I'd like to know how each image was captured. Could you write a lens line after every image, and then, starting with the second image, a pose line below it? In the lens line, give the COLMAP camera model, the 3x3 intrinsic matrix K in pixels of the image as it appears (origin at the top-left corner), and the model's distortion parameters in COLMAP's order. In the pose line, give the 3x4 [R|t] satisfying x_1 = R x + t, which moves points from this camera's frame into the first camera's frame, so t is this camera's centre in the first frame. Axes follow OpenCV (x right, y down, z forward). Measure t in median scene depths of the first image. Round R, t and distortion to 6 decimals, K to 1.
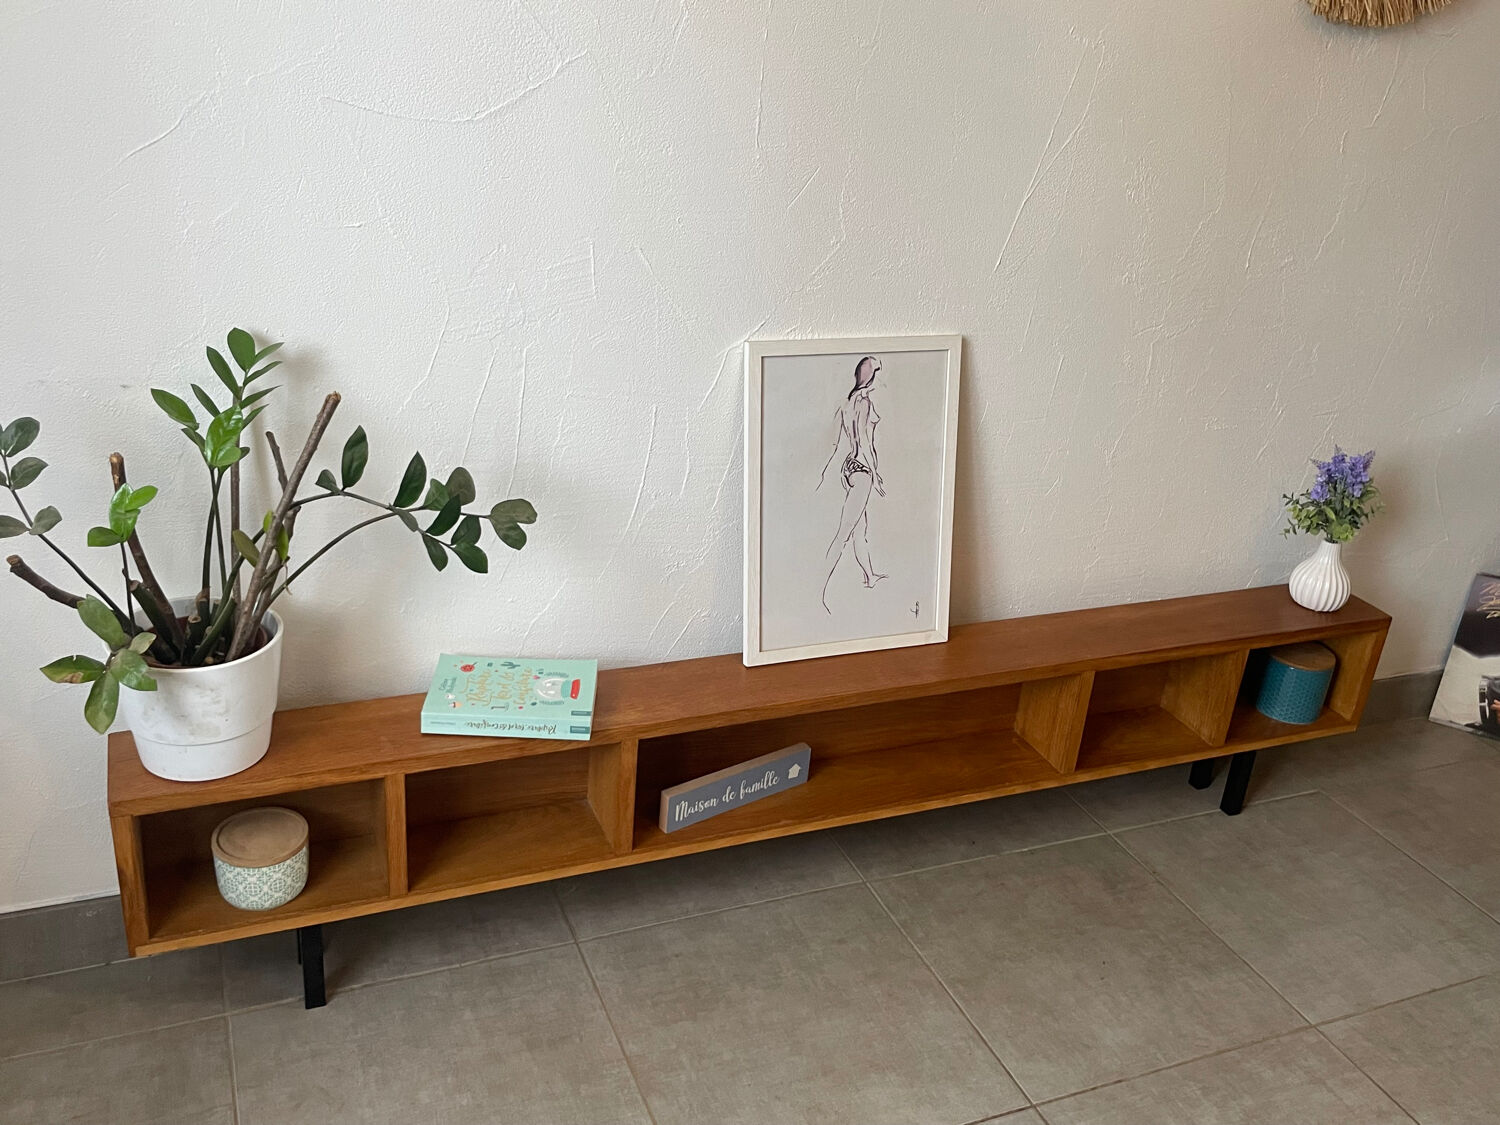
lens RADIAL K [[1334.9, 0, 747.3], [0, 1334.9, 572.5], [0, 0, 1]] dist [0.096450, -0.133577]
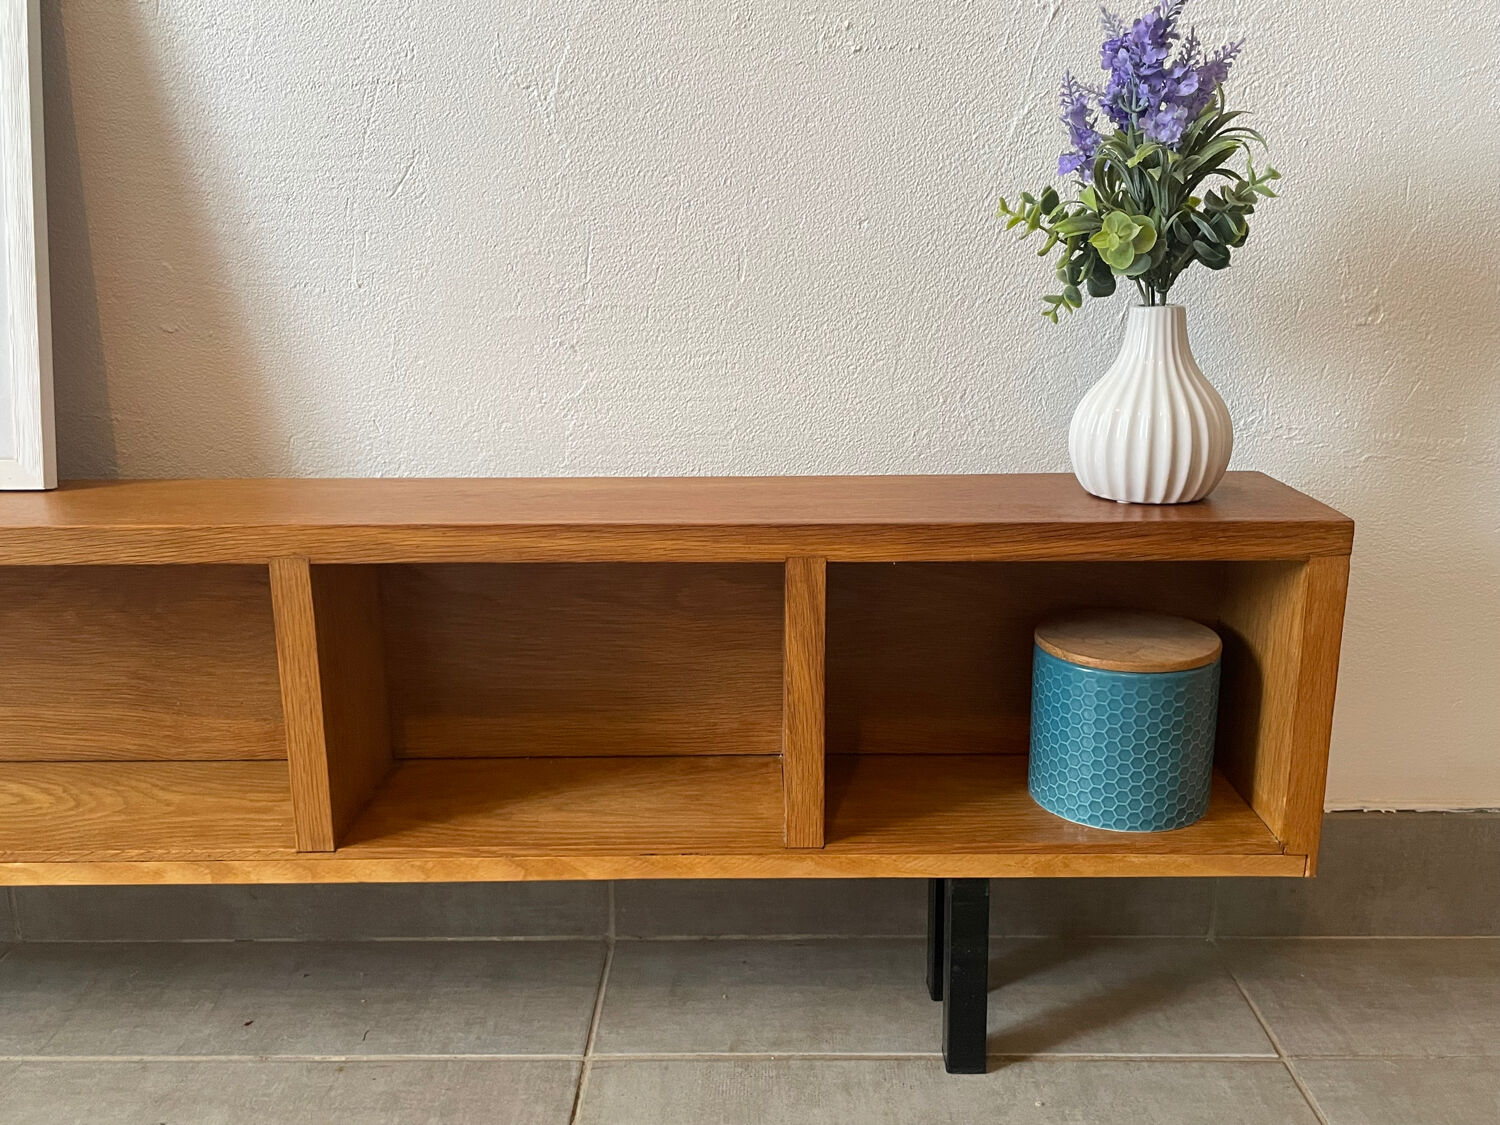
lens RADIAL K [[1334.9, 0, 741.9], [0, 1334.9, 570.0], [0, 0, 1]] dist [0.096450, -0.133577]
pose [[0.912812, 0.016049, -0.408065, 0.576345], [-0.091755, 0.981740, -0.166638, 0.140140], [0.397939, 0.189551, 0.897616, 0.774410]]
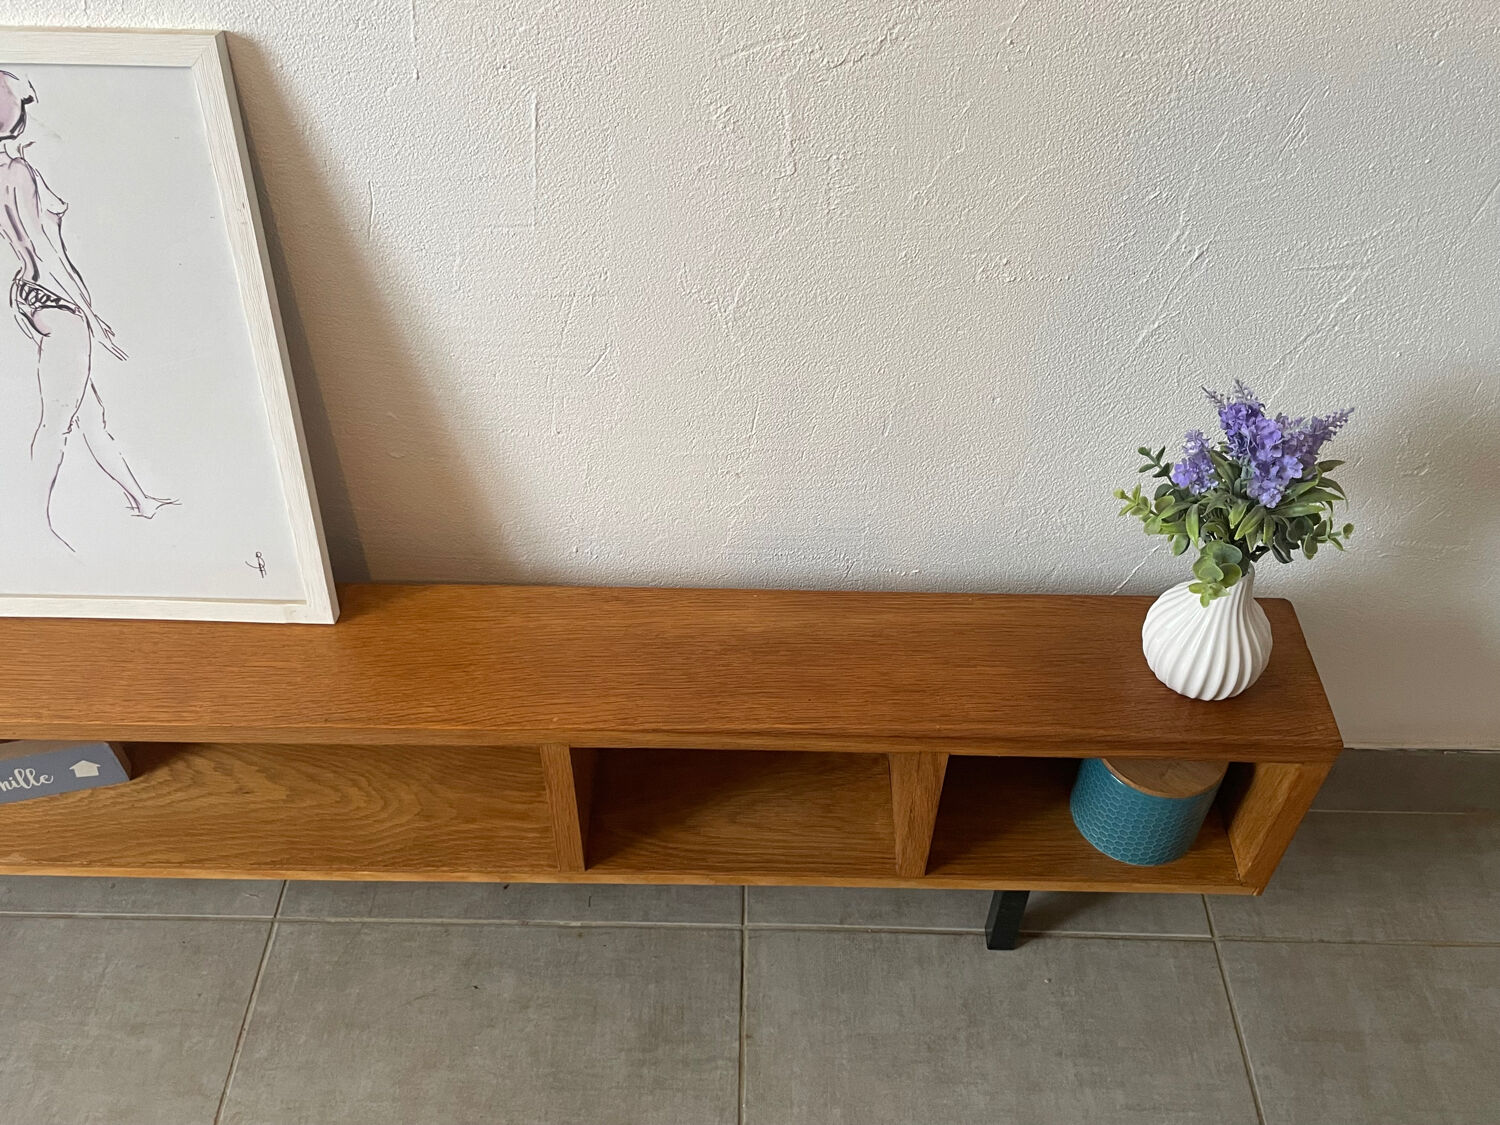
lens RADIAL K [[1334.9, 0, 738.4], [0, 1334.9, 569.6], [0, 0, 1]] dist [0.096450, -0.133577]
pose [[0.913419, 0.238794, -0.329610, 0.517144], [-0.109303, 0.923978, 0.366494, -0.203206], [0.392069, -0.298735, 0.870080, 0.654276]]
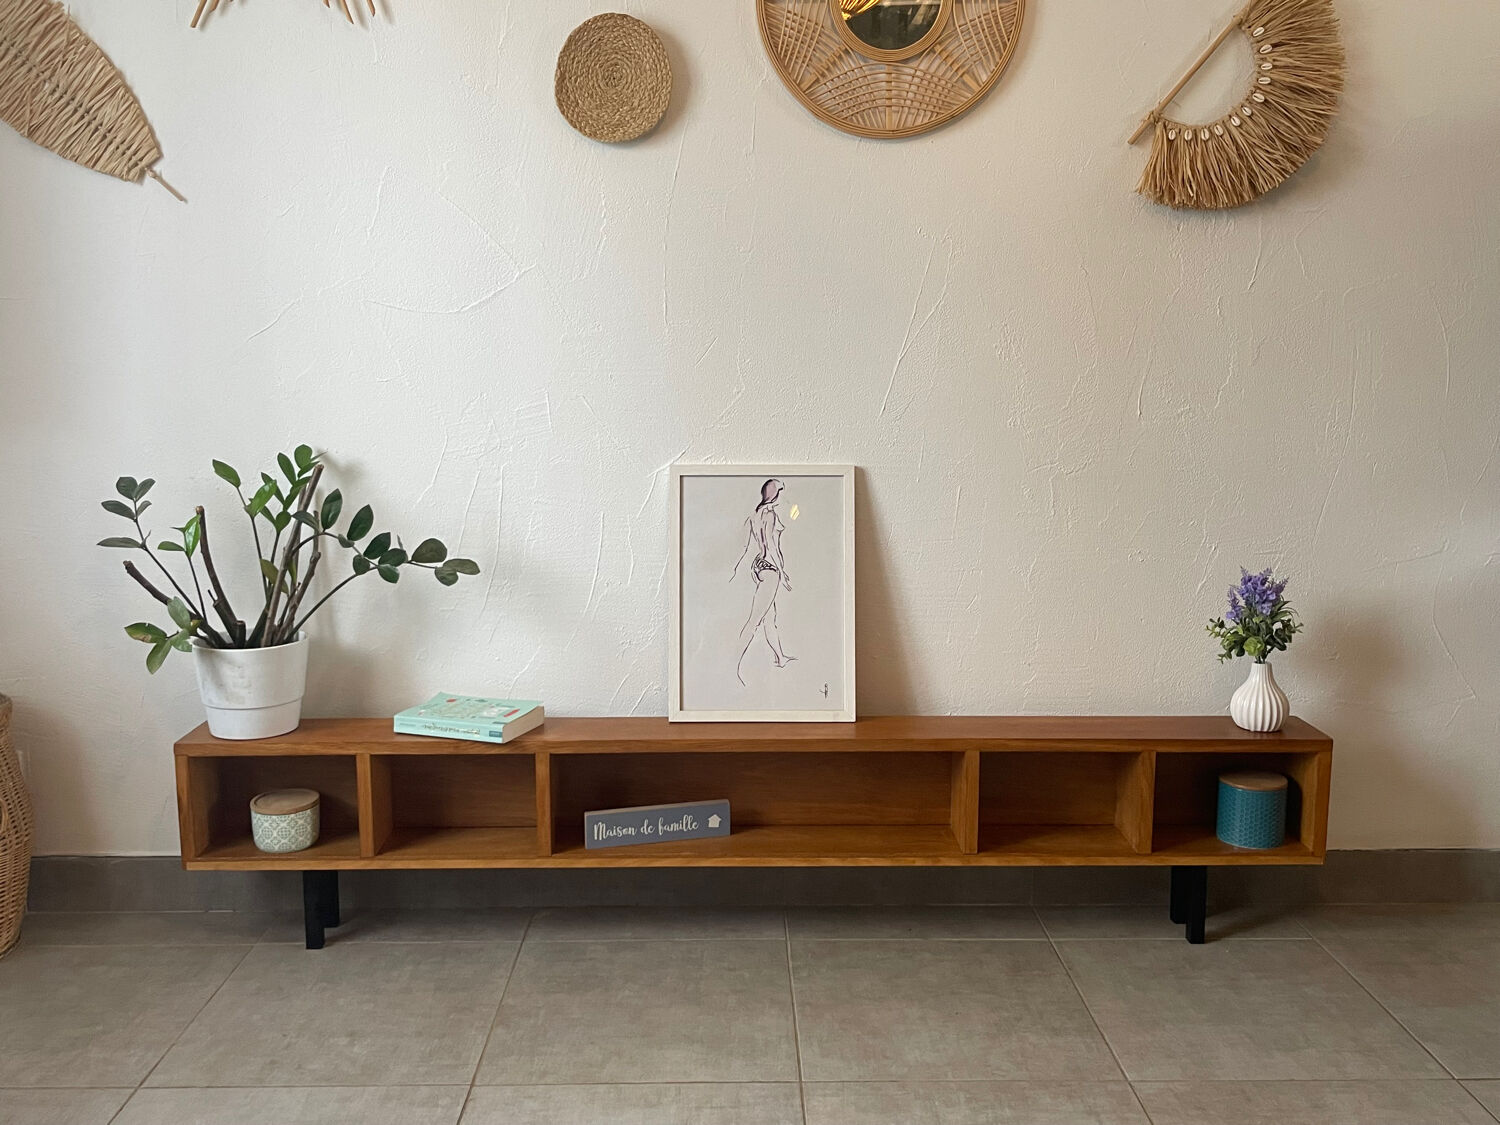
lens RADIAL K [[1334.9, 0, 750.1], [0, 1334.9, 570.4], [0, 0, 1]] dist [0.096450, -0.133577]
pose [[0.925085, -0.021157, -0.379170, 0.557597], [-0.088286, 0.959109, -0.268915, 0.269918], [0.369355, 0.282245, 0.885389, -0.112900]]
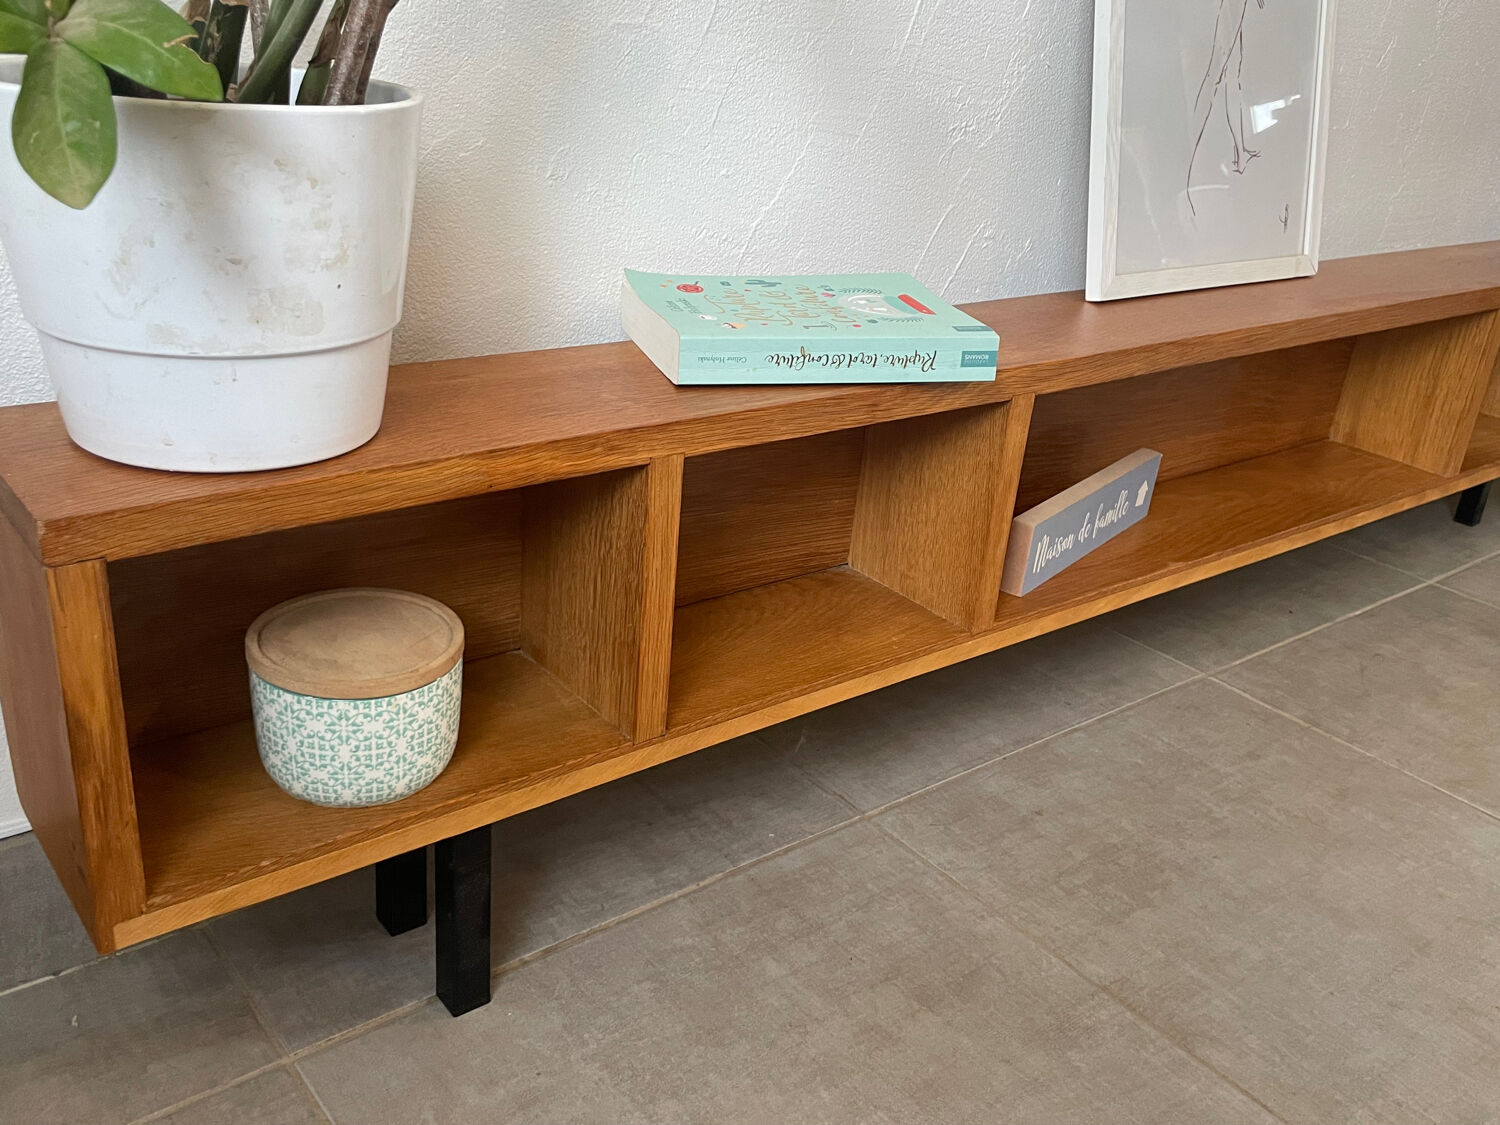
lens RADIAL K [[1334.9, 0, 752.1], [0, 1334.9, 570.3], [0, 0, 1]] dist [0.096450, -0.133577]
pose [[0.961081, -0.111847, 0.252613, -0.310808], [0.108252, 0.993725, 0.028128, 0.157329], [-0.254174, 0.000313, 0.967158, 0.491364]]
